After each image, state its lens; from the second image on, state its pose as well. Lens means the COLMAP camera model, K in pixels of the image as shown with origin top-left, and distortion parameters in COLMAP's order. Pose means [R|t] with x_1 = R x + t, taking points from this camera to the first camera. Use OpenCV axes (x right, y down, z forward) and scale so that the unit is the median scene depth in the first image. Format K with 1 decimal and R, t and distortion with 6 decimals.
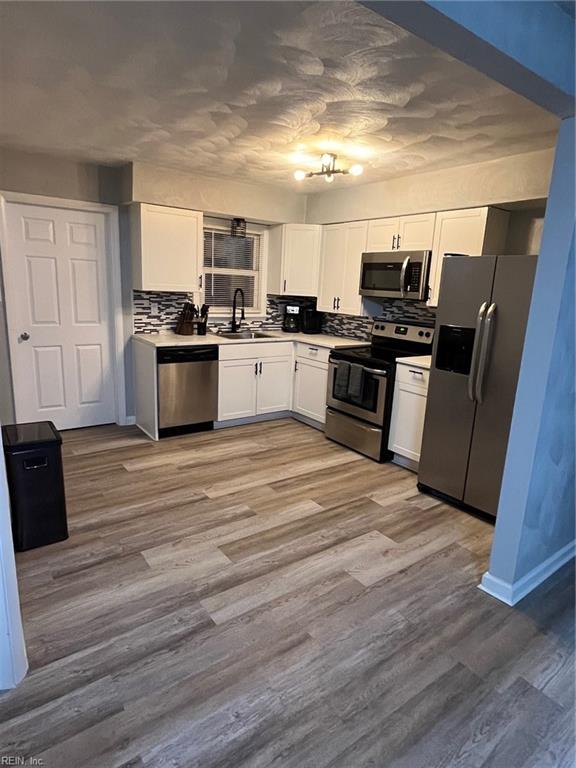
lens RADIAL K [[444.1, 0, 288.0], [0, 444.1, 384.0], [0, 0, 1]] dist [-0.002775, 0.000626]
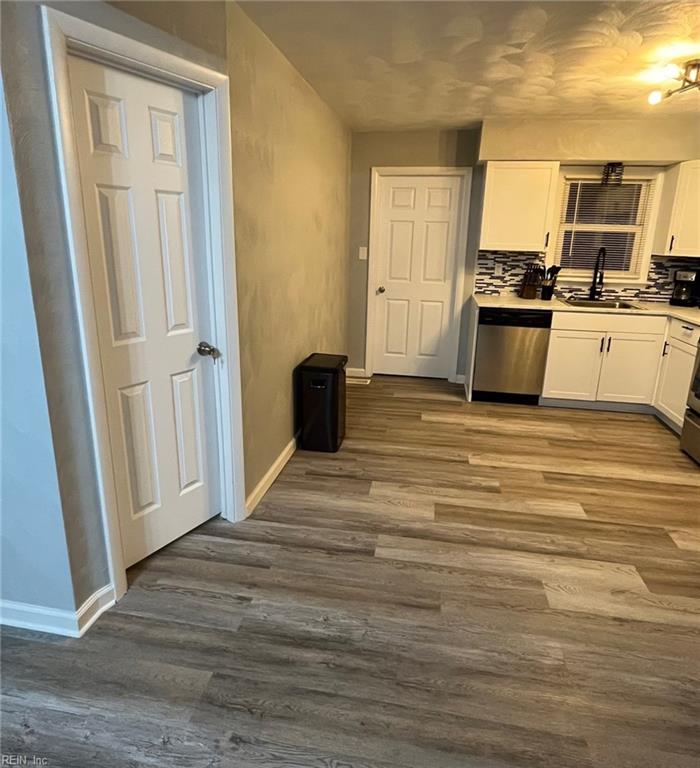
lens RADIAL K [[475.5, 0, 351.8], [0, 475.5, 358.2], [0, 0, 1]] dist [-0.004955, -0.000429]
pose [[0.699857, 0.149323, -0.698500, 0.281291], [-0.147570, 0.987034, 0.063148, 0.004033], [0.698873, 0.058883, 0.712818, 0.063125]]
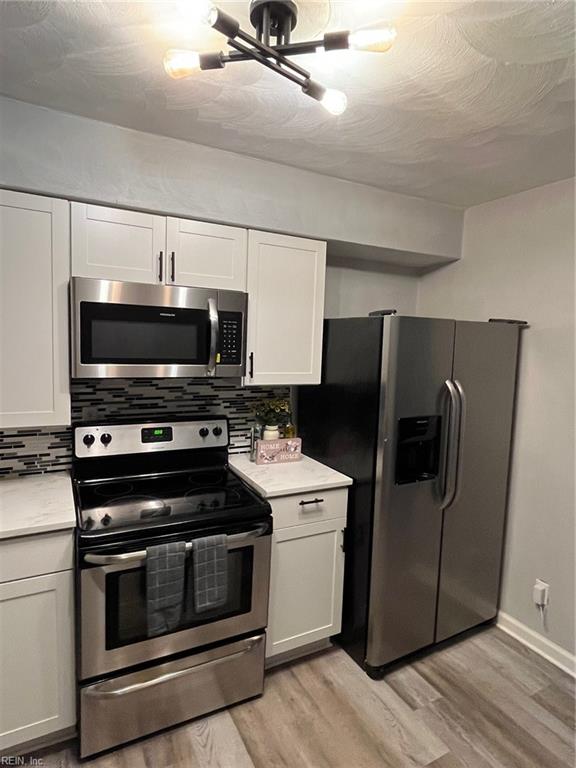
lens RADIAL K [[438.0, 0, 288.0], [0, 438.0, 384.0], [0, 0, 1]] dist [-0.002822, -0.000460]
pose [[0.142271, -0.145250, 0.979112, -0.246506], [0.189448, 0.974884, 0.117095, -0.240938], [-0.971529, 0.168832, 0.166215, 0.871837]]
